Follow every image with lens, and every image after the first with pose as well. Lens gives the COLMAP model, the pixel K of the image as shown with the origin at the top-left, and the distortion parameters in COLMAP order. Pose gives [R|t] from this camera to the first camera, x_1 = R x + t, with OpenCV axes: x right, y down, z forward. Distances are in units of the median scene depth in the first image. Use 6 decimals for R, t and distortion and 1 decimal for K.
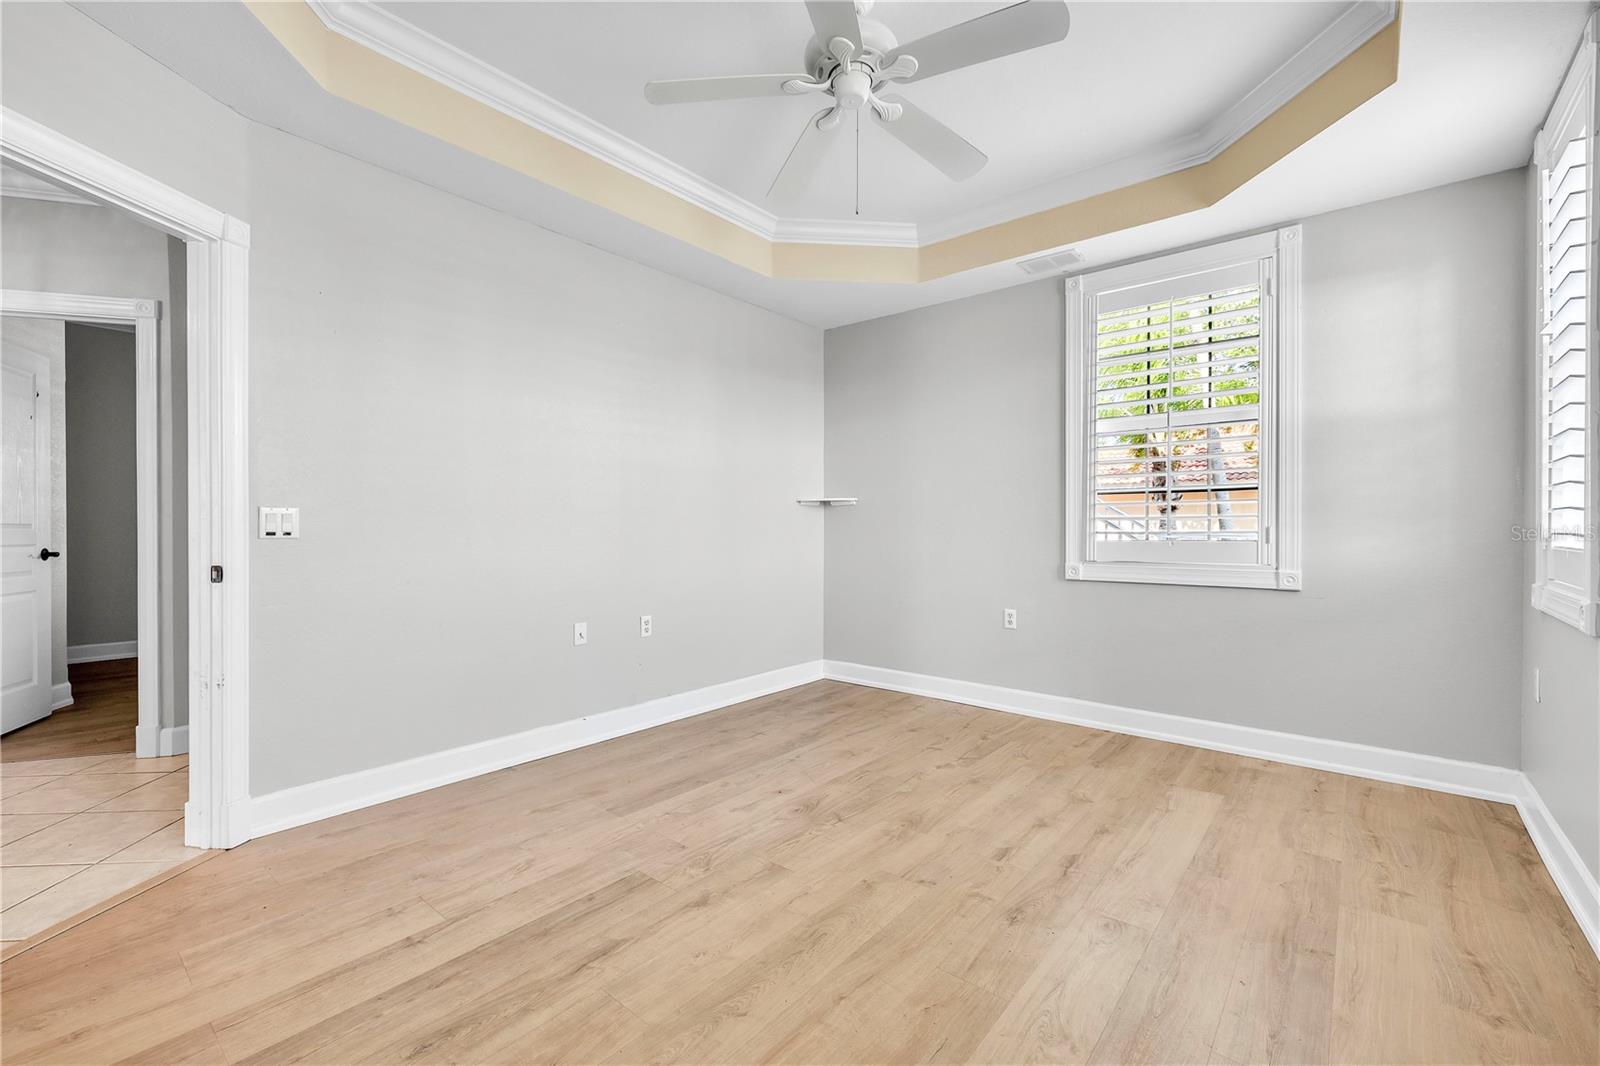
lens RADIAL K [[672.2, 0, 801.5], [0, 672.2, 529.0], [0, 0, 1]] dist [-0.001253, -0.000236]
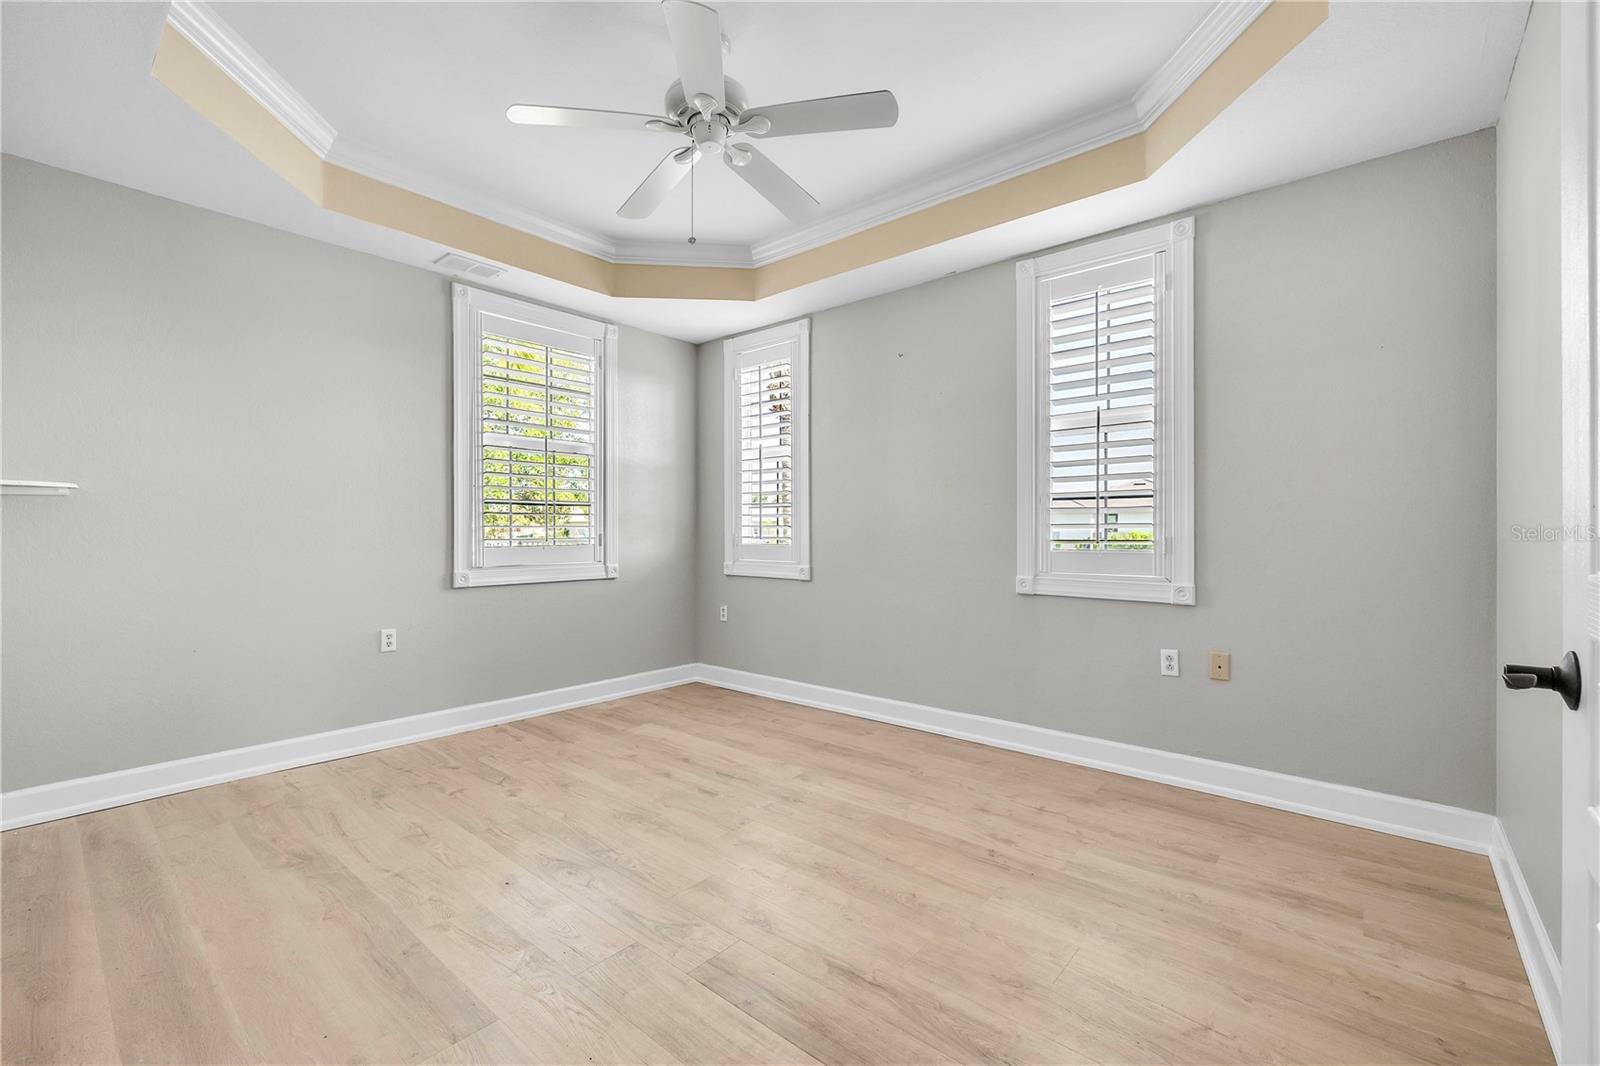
lens RADIAL K [[672.2, 0, 794.9], [0, 672.2, 531.3], [0, 0, 1]] dist [-0.000787, -0.000030]
pose [[0.020252, 0.001525, 0.999794, -0.822145], [0.000240, 0.999999, -0.001530, -0.008939], [-0.999795, 0.000271, 0.020252, 0.682724]]
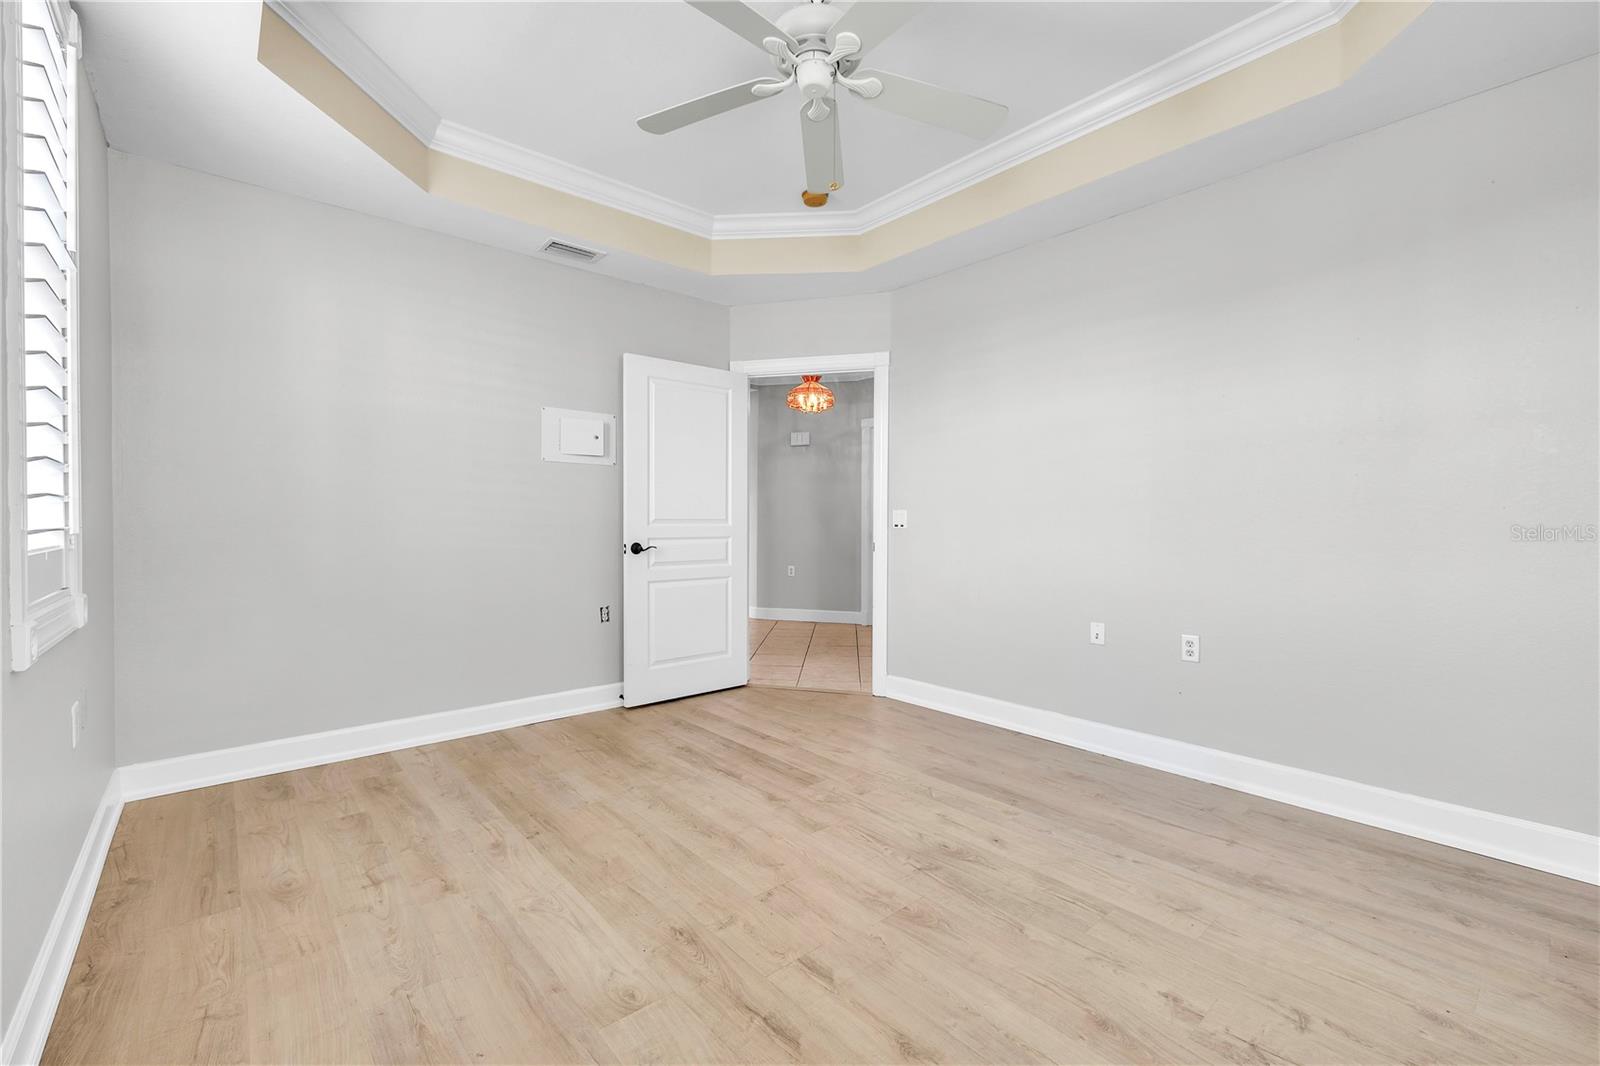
lens RADIAL K [[672.2, 0, 794.9], [0, 672.2, 531.3], [0, 0, 1]] dist [-0.000787, -0.000030]
pose [[-0.166212, 0.013556, -0.985997, 0.859445], [-0.004409, 0.999885, 0.014490, -0.003478], [0.986080, 0.006756, -0.166133, 0.924732]]
